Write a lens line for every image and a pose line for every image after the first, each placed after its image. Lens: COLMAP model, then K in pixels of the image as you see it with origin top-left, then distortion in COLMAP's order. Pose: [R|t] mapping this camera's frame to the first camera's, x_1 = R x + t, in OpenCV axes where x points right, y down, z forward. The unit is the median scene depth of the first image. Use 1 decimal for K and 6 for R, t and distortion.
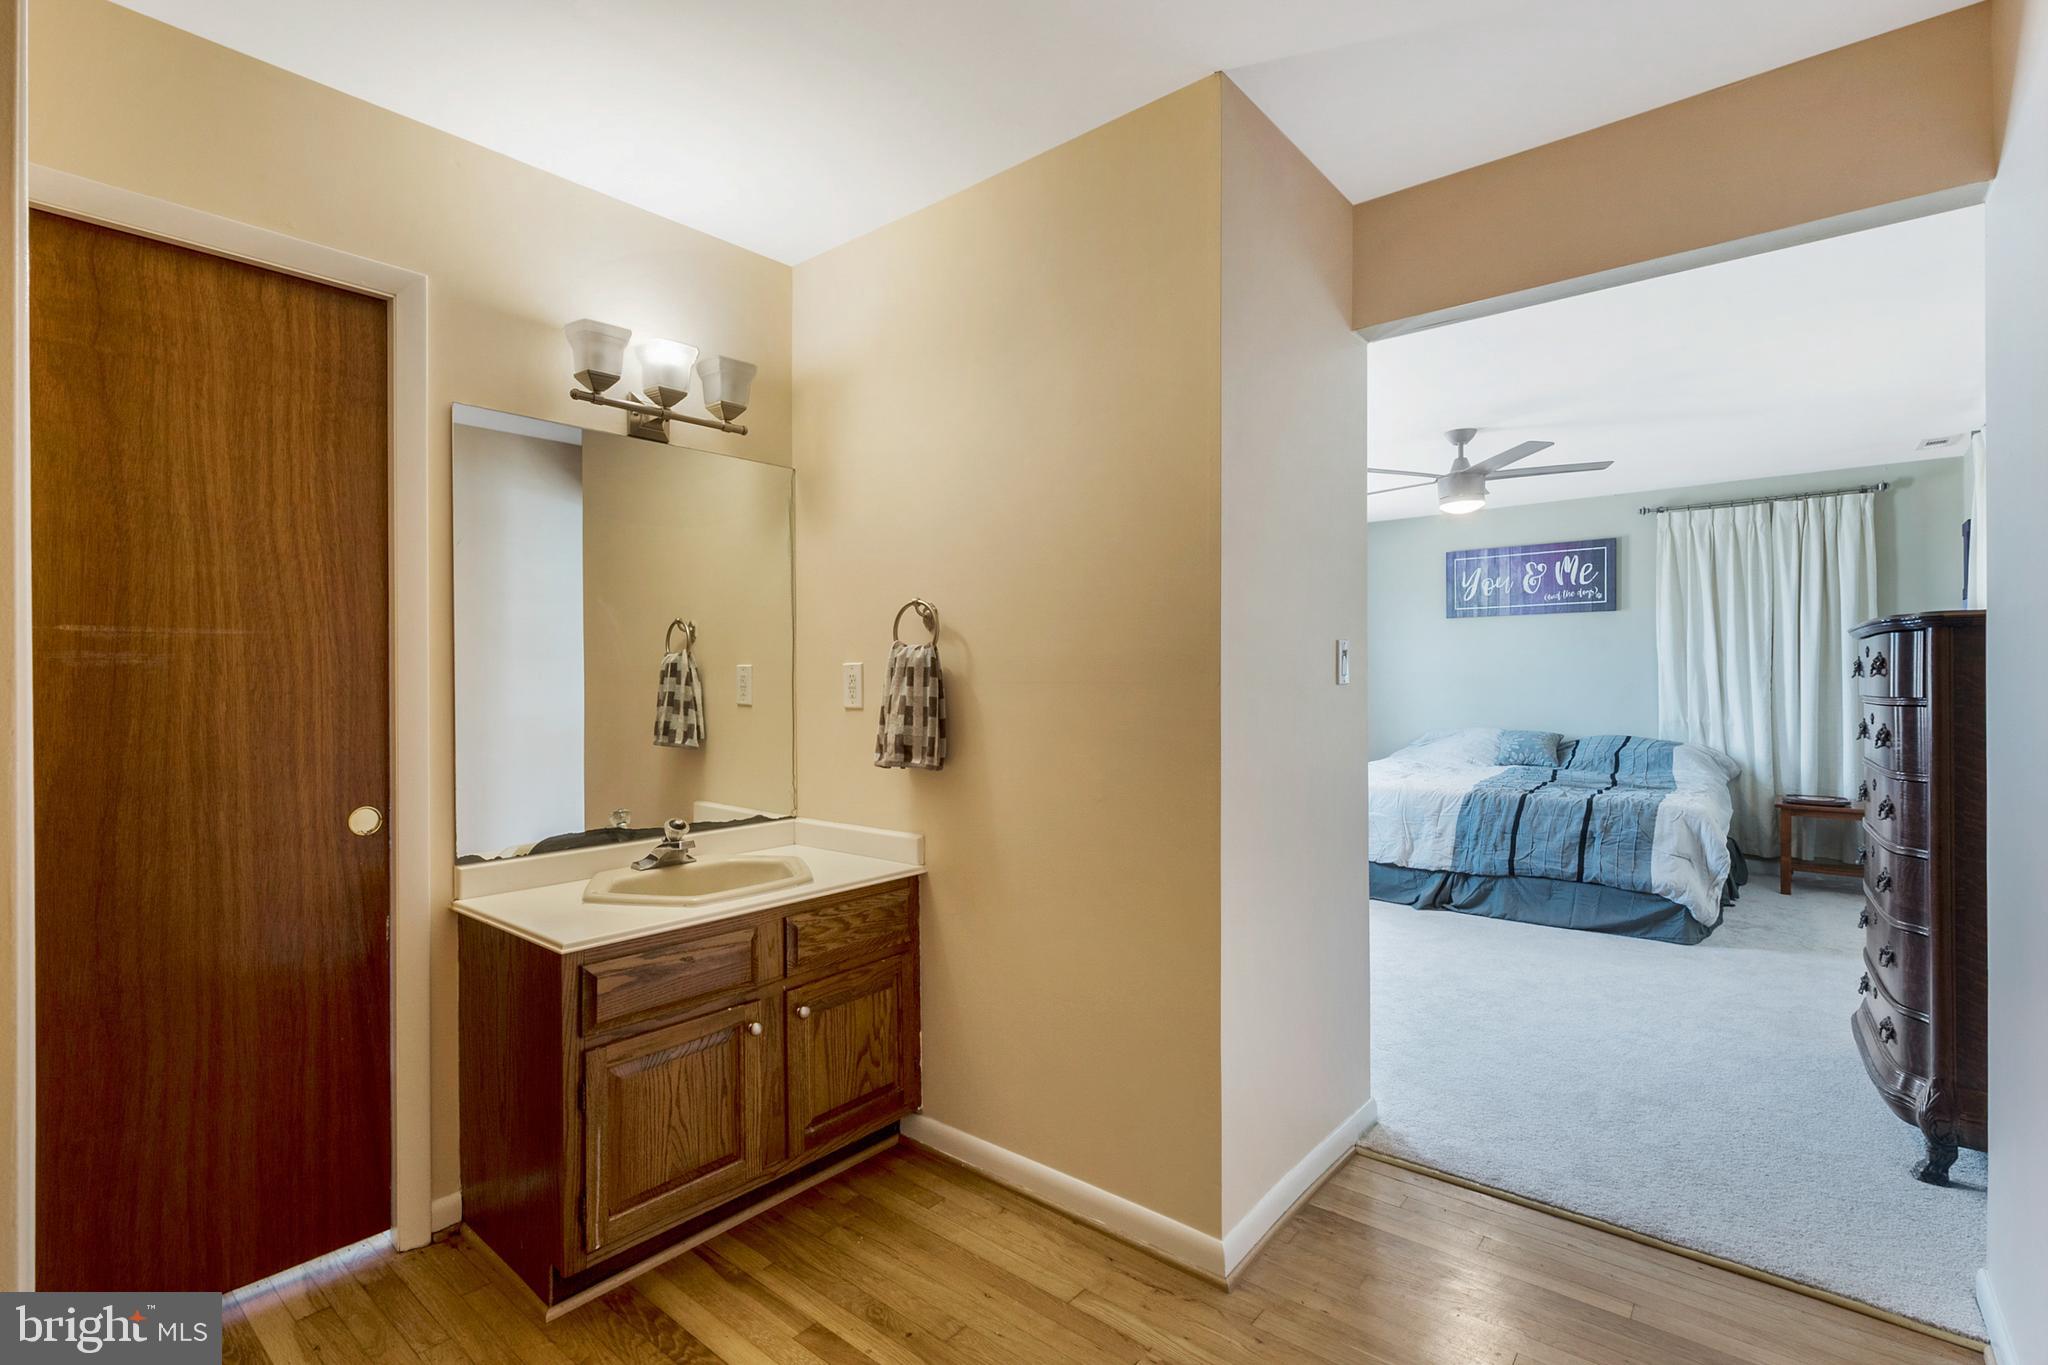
lens RADIAL K [[954.4, 0, 1028.3], [0, 954.4, 688.4], [0, 0, 1]] dist [0.000388, -0.001596]
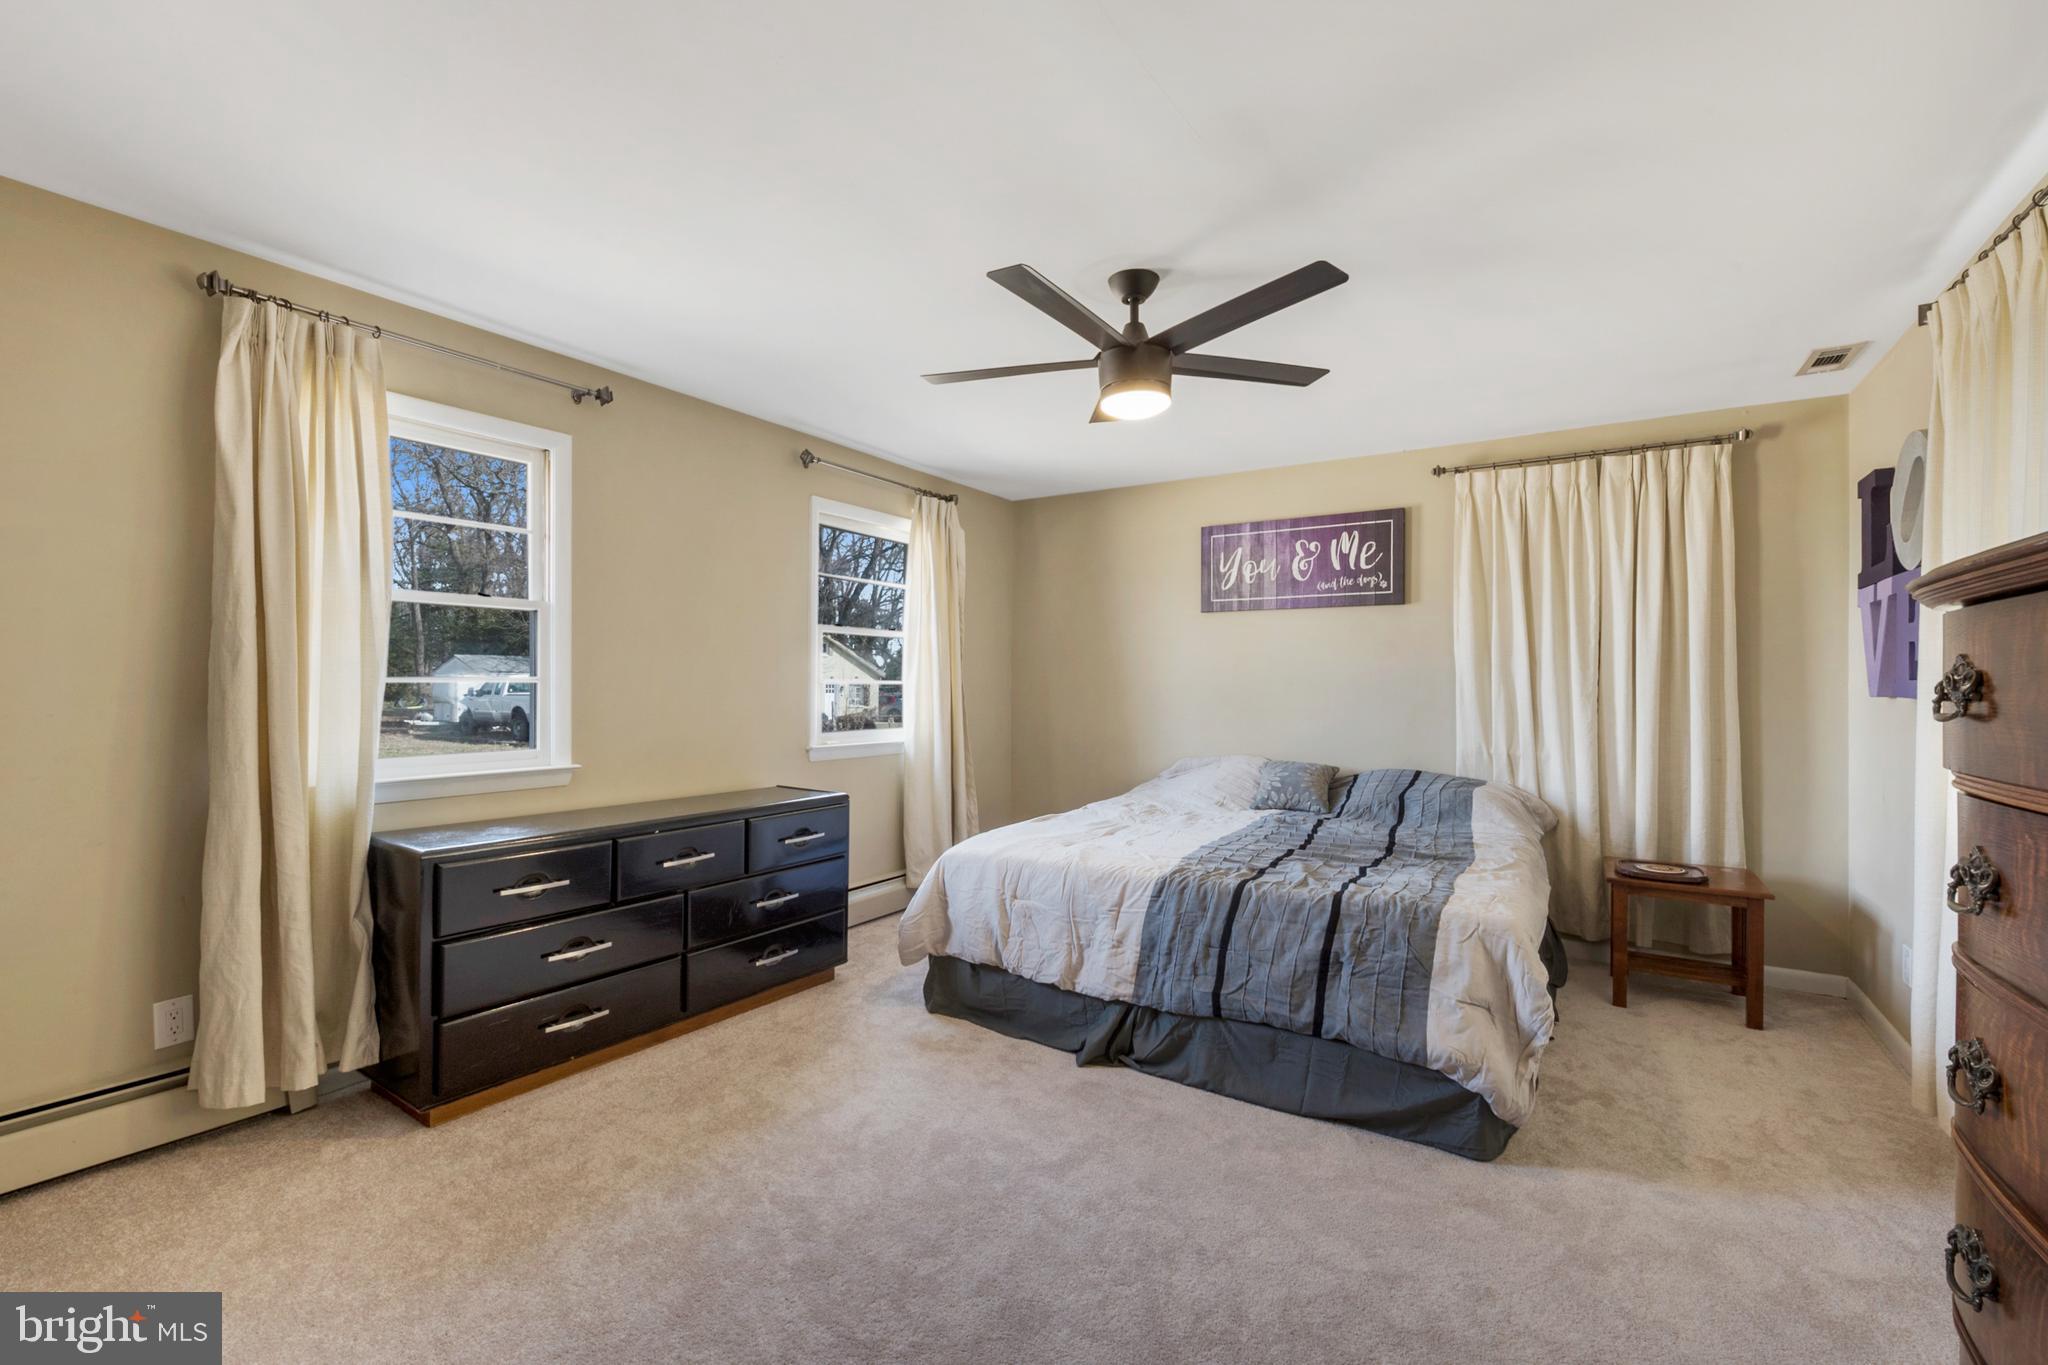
lens RADIAL K [[880.4, 0, 1024.6], [0, 880.4, 685.3], [0, 0, 1]] dist [-0.003138, 0.000070]
pose [[0.993721, 0.012011, 0.111239, 0.262703], [-0.011093, 0.999899, -0.008866, -0.008422], [-0.111334, 0.007577, 0.993754, 0.373355]]
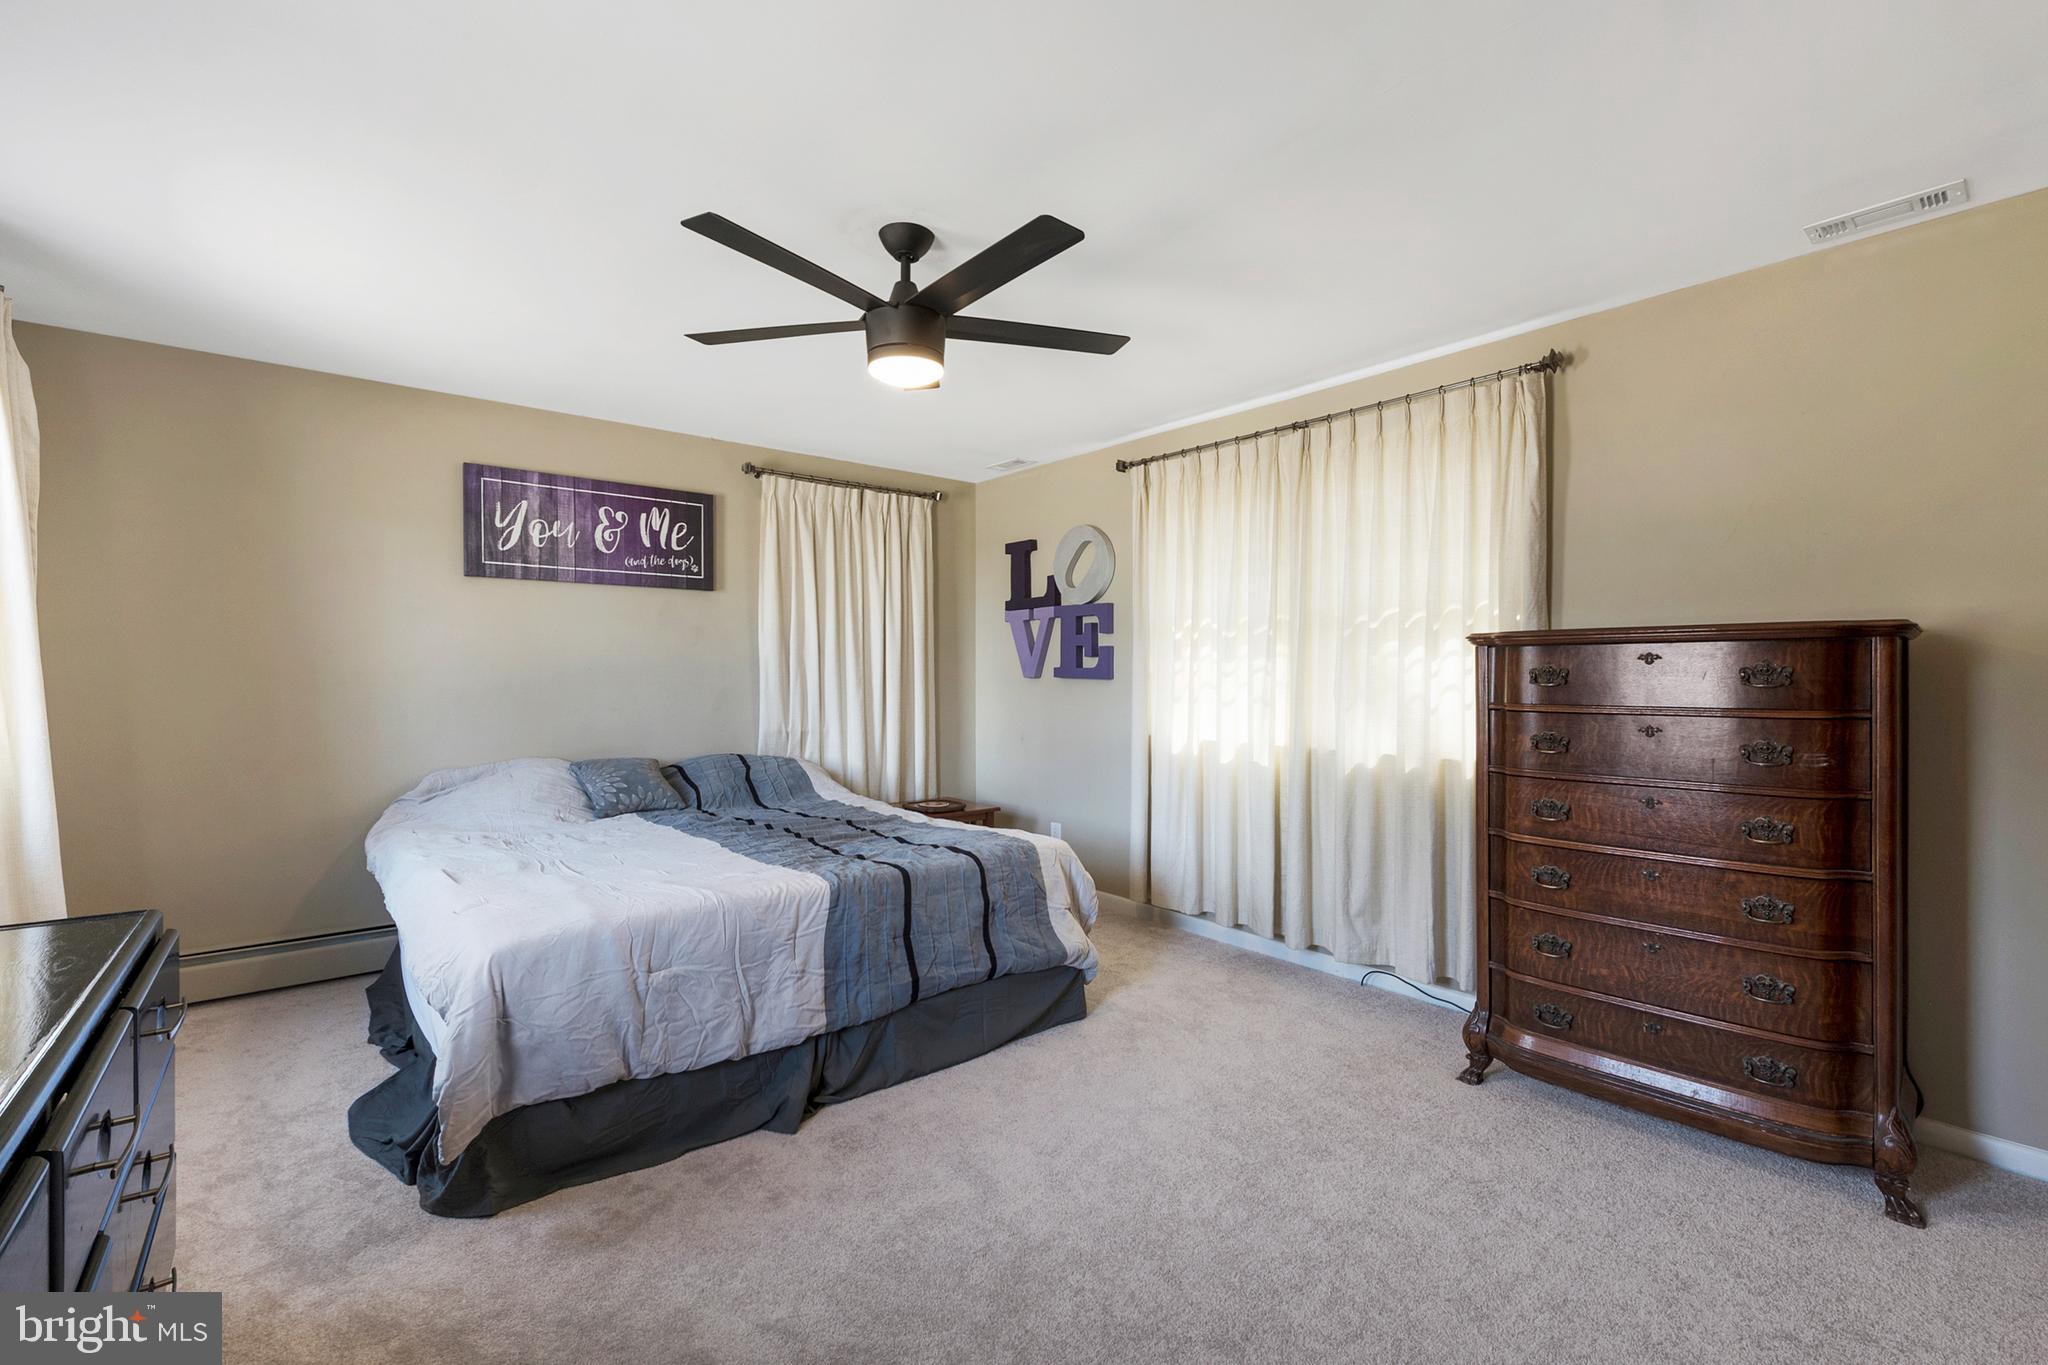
lens RADIAL K [[880.4, 0, 1034.5], [0, 880.4, 684.1], [0, 0, 1]] dist [-0.003138, 0.000070]
pose [[0.190402, -0.007518, 0.981677, -0.027414], [0.006322, 0.999959, 0.006432, -0.010725], [-0.981686, 0.004981, 0.190442, 0.670832]]
